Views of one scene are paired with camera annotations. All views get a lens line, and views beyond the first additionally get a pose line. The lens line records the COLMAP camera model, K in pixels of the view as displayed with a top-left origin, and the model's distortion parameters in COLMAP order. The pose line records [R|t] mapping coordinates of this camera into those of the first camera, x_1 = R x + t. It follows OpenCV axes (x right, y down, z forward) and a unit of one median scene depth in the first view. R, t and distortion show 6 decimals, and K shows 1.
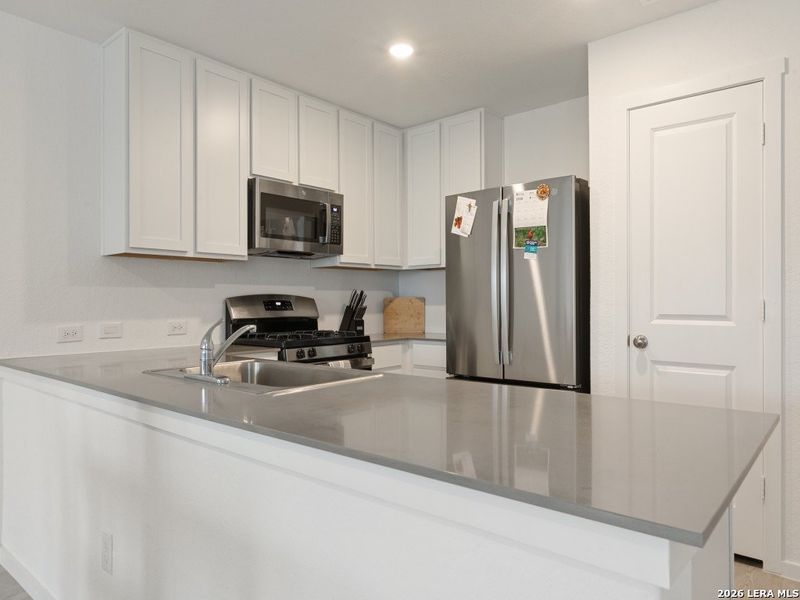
lens RADIAL K [[543.2, 0, 400.0], [0, 543.2, 300.0], [0, 0, 1]] dist [0.003097, 0.000187]
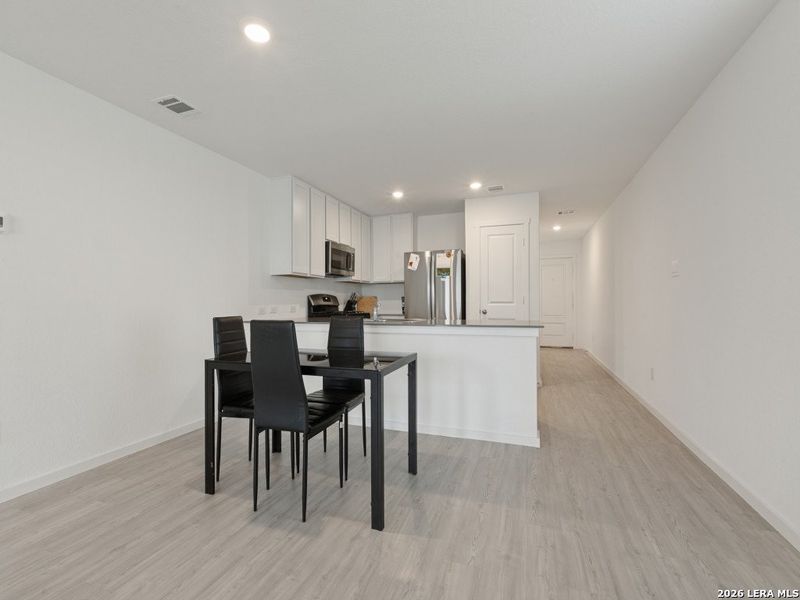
lens RADIAL K [[361.3, 0, 398.5], [0, 361.3, 302.2], [0, 0, 1]] dist [0.001670, 0.000265]
pose [[0.936436, 0.000424, 0.350838, -0.514046], [-0.000364, 1.000000, -0.000239, 0.024533], [-0.350838, 0.000096, 0.936436, -0.477218]]
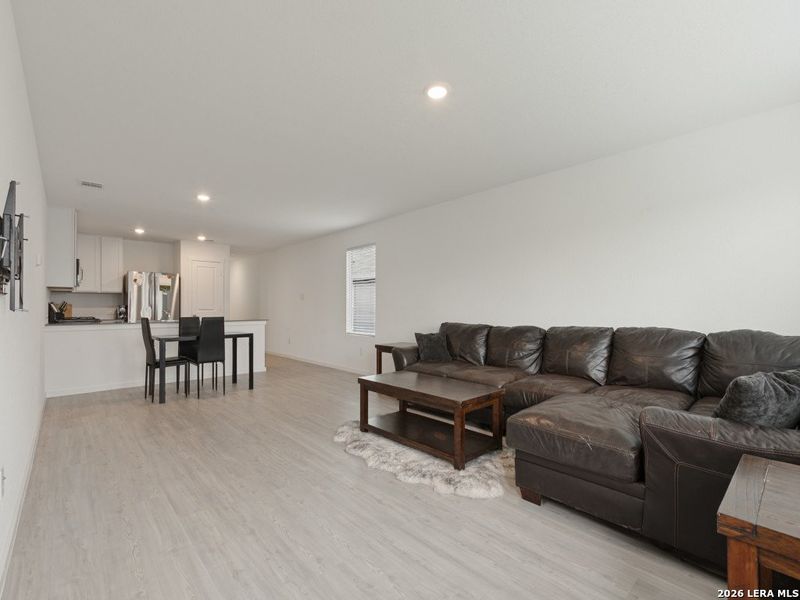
lens RADIAL K [[361.3, 0, 398.5], [0, 361.3, 302.2], [0, 0, 1]] dist [0.001670, 0.000265]
pose [[0.118979, 0.023558, 0.992617, -1.822632], [0.000059, 0.999718, -0.023734, 0.030990], [-0.992897, 0.002882, 0.118944, -0.766652]]
